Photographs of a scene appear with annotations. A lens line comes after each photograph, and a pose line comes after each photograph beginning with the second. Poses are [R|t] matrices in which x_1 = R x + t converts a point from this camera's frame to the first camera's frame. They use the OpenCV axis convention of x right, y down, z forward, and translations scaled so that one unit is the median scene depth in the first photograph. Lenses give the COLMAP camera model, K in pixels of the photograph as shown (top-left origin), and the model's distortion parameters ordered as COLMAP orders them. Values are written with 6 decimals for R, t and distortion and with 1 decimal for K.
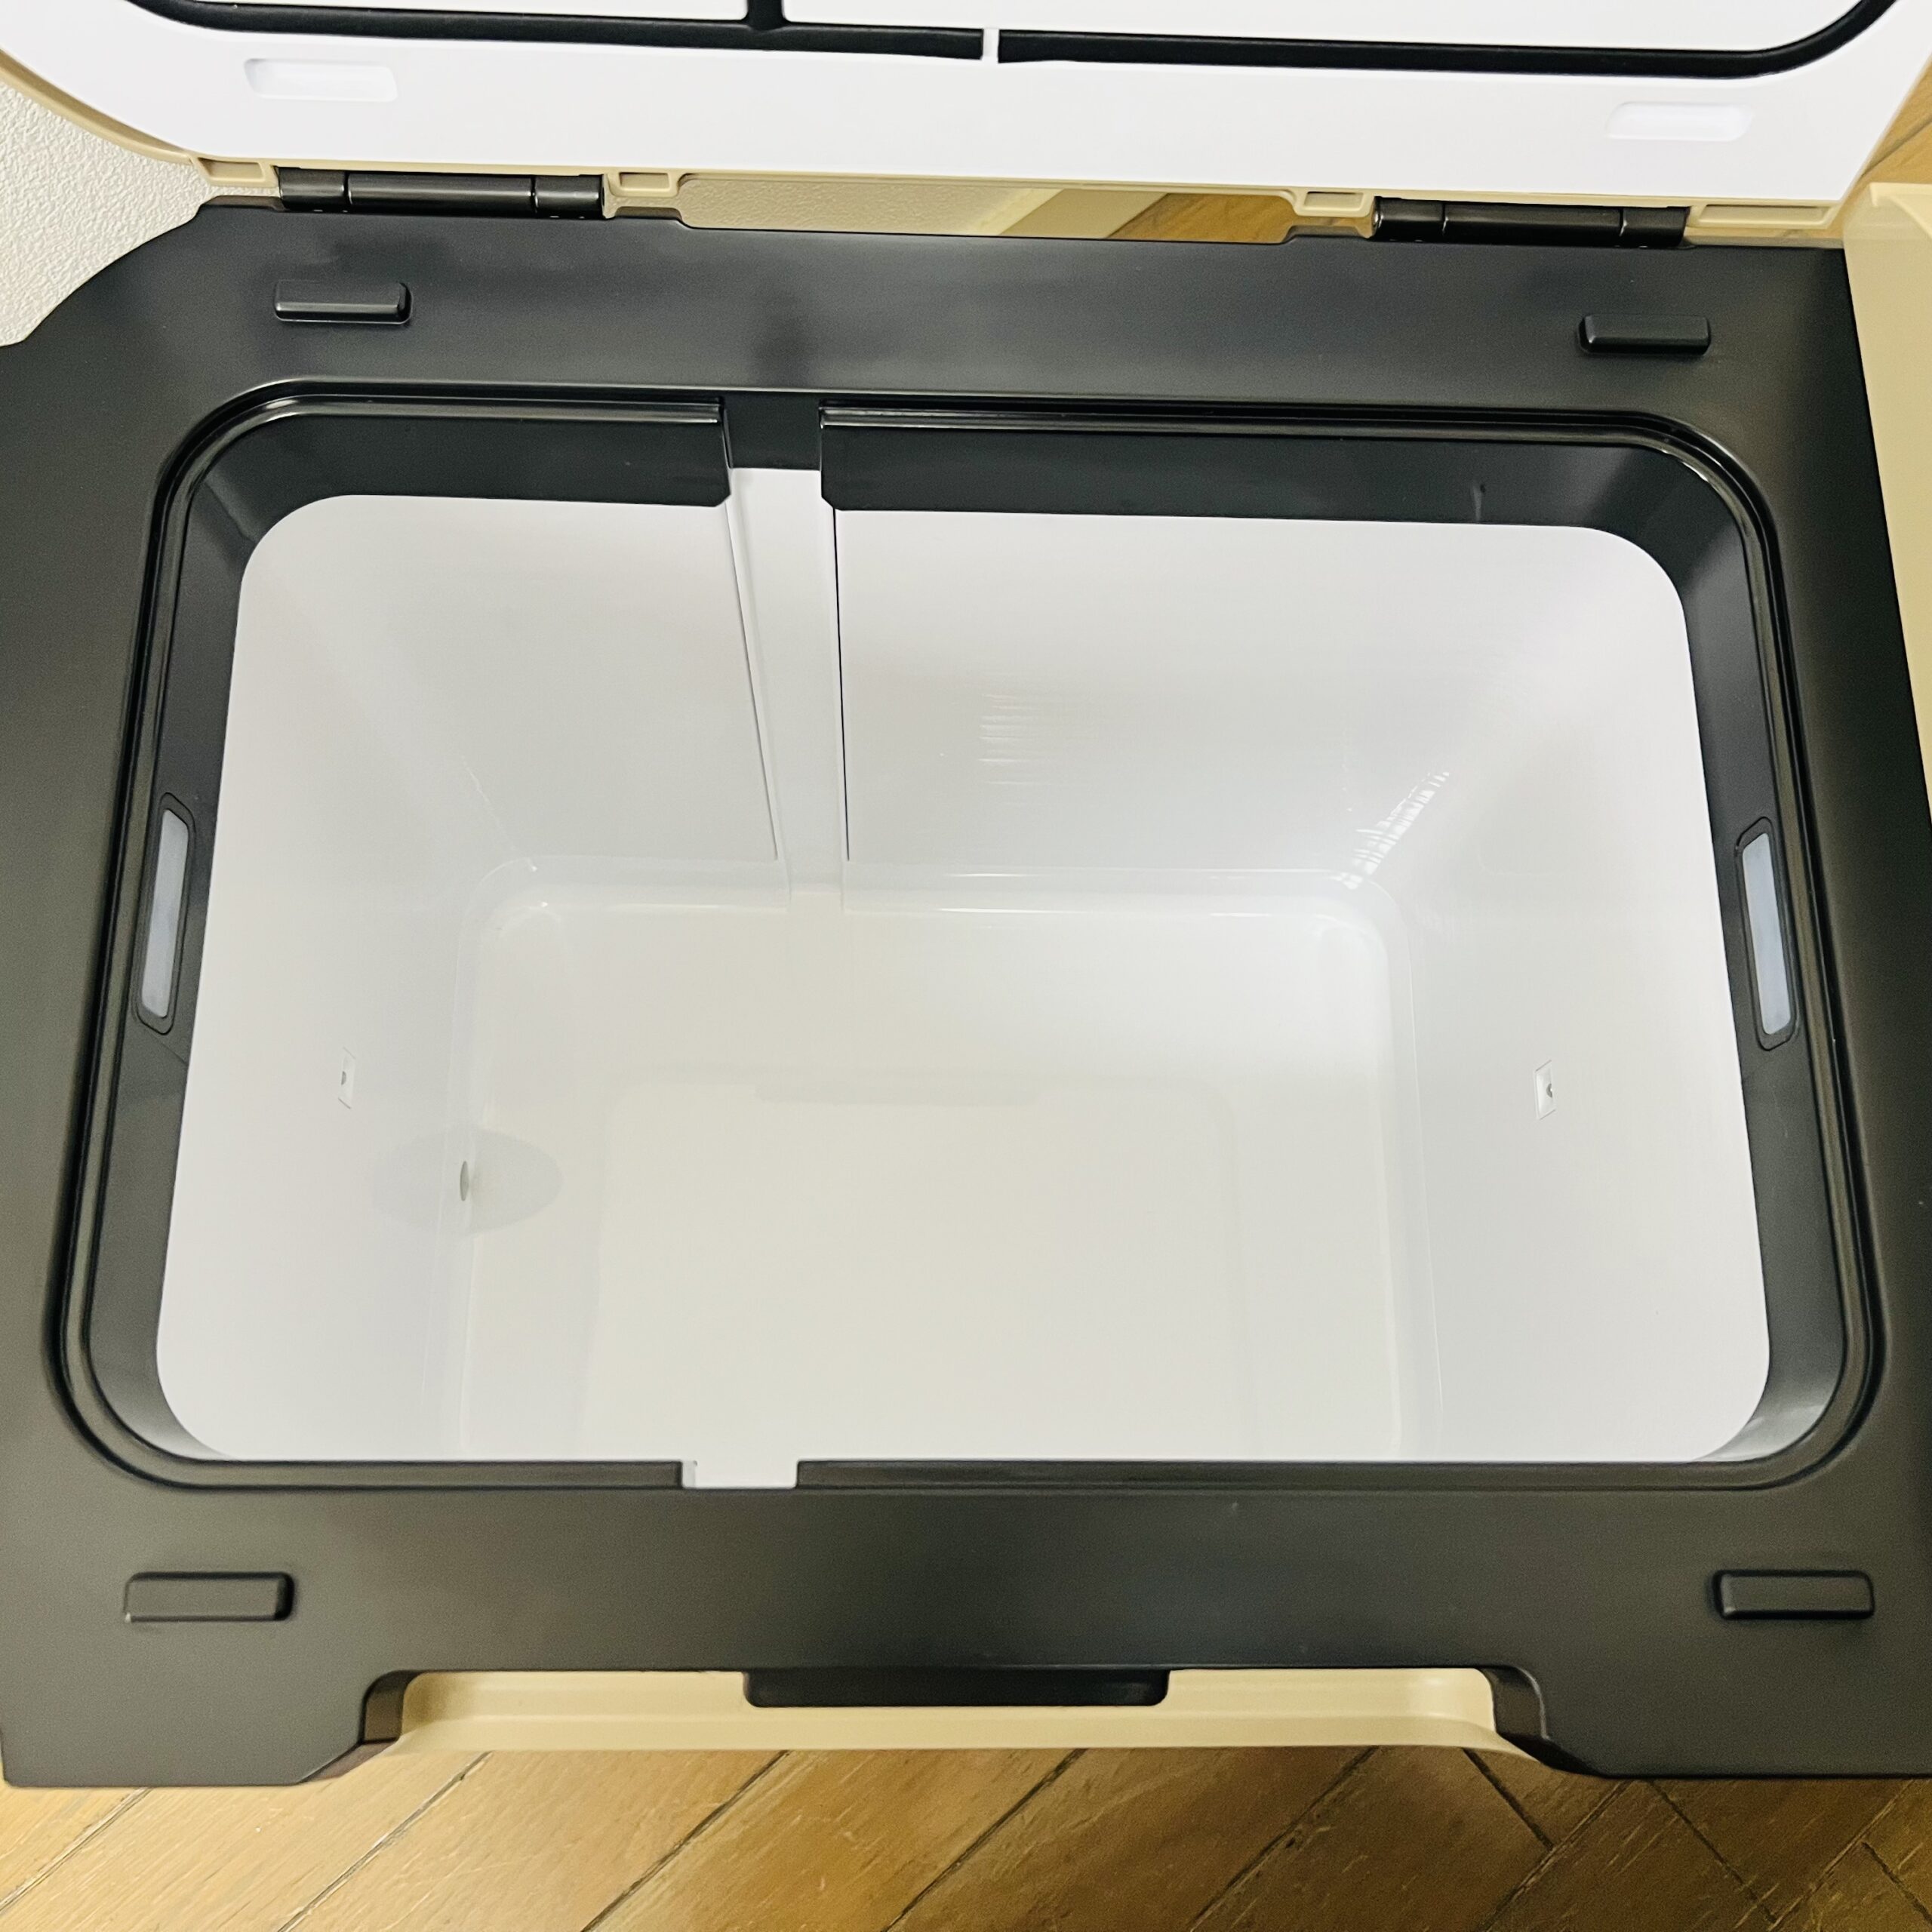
lens RADIAL K [[1997.6, 0, 960.7], [0, 1997.6, 969.4], [0, 0, 1]] dist [0.015583, 0.000000]
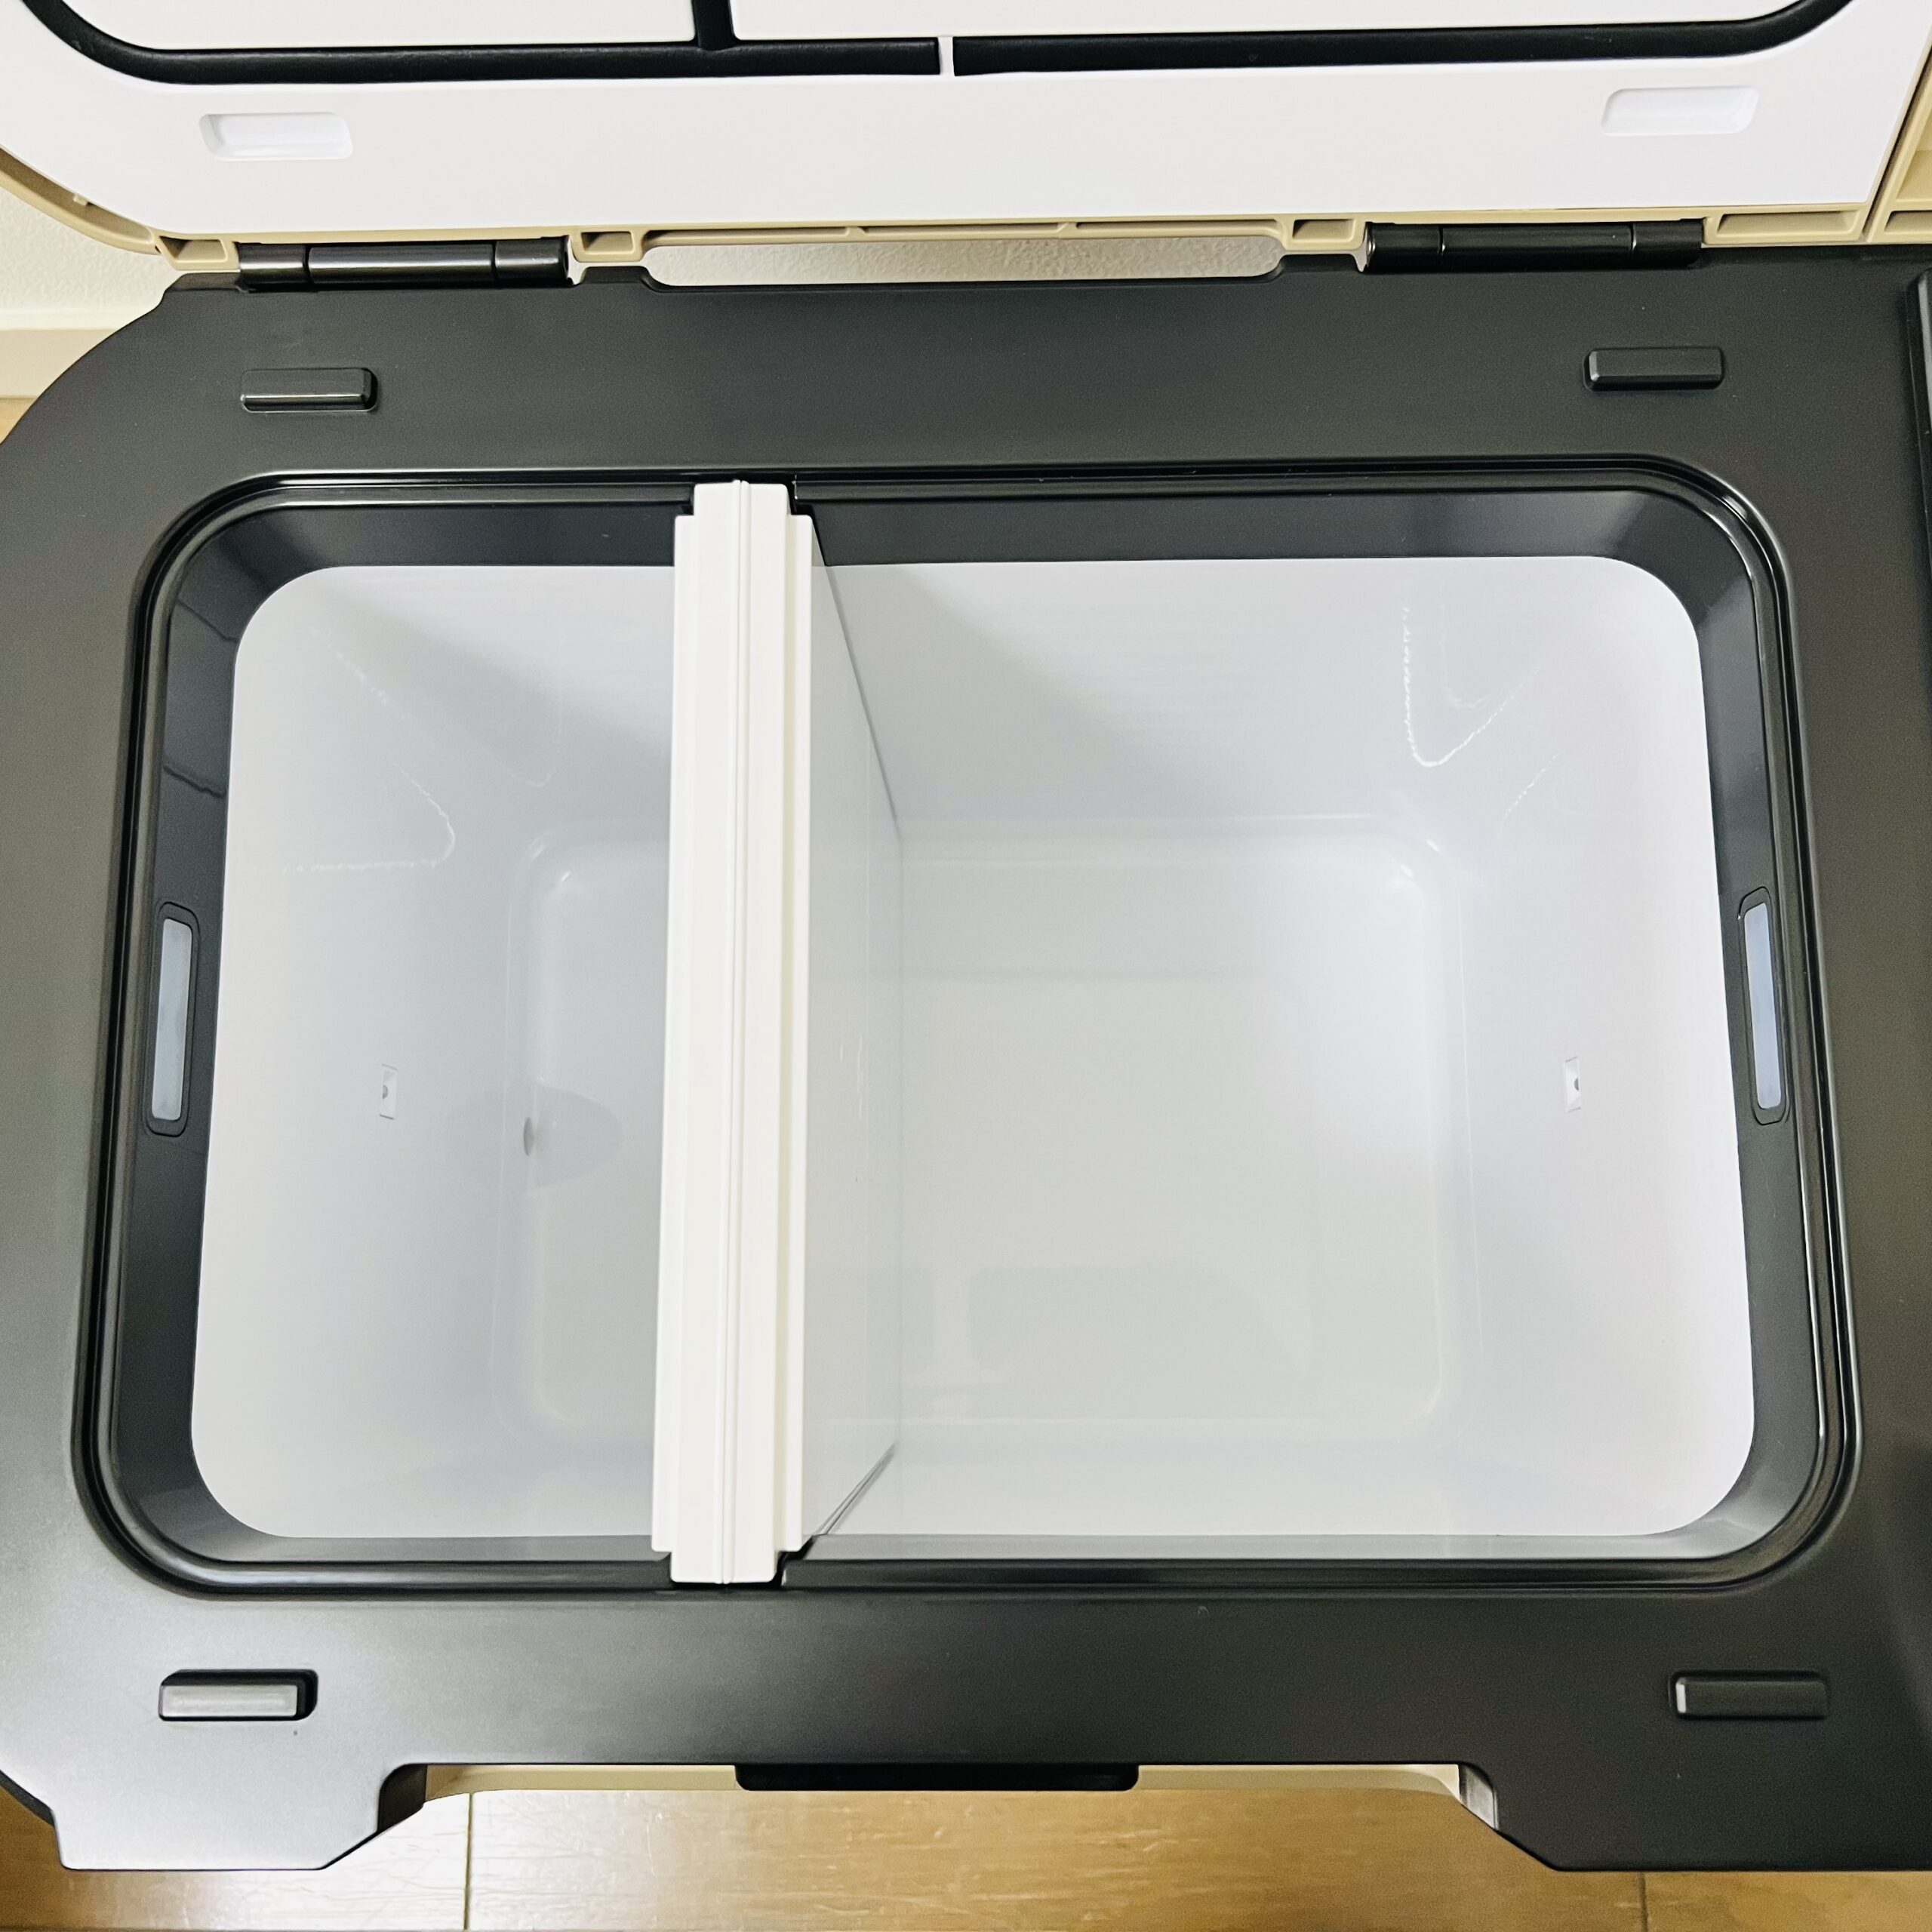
lens RADIAL K [[1997.6, 0, 940.4], [0, 1997.6, 1010.6], [0, 0, 1]] dist [0.015583, 0.000000]
pose [[0.997523, -0.018066, -0.067986, 0.063492], [0.025706, 0.993236, 0.113231, -0.128477], [0.065481, -0.114698, 0.991240, 0.001754]]
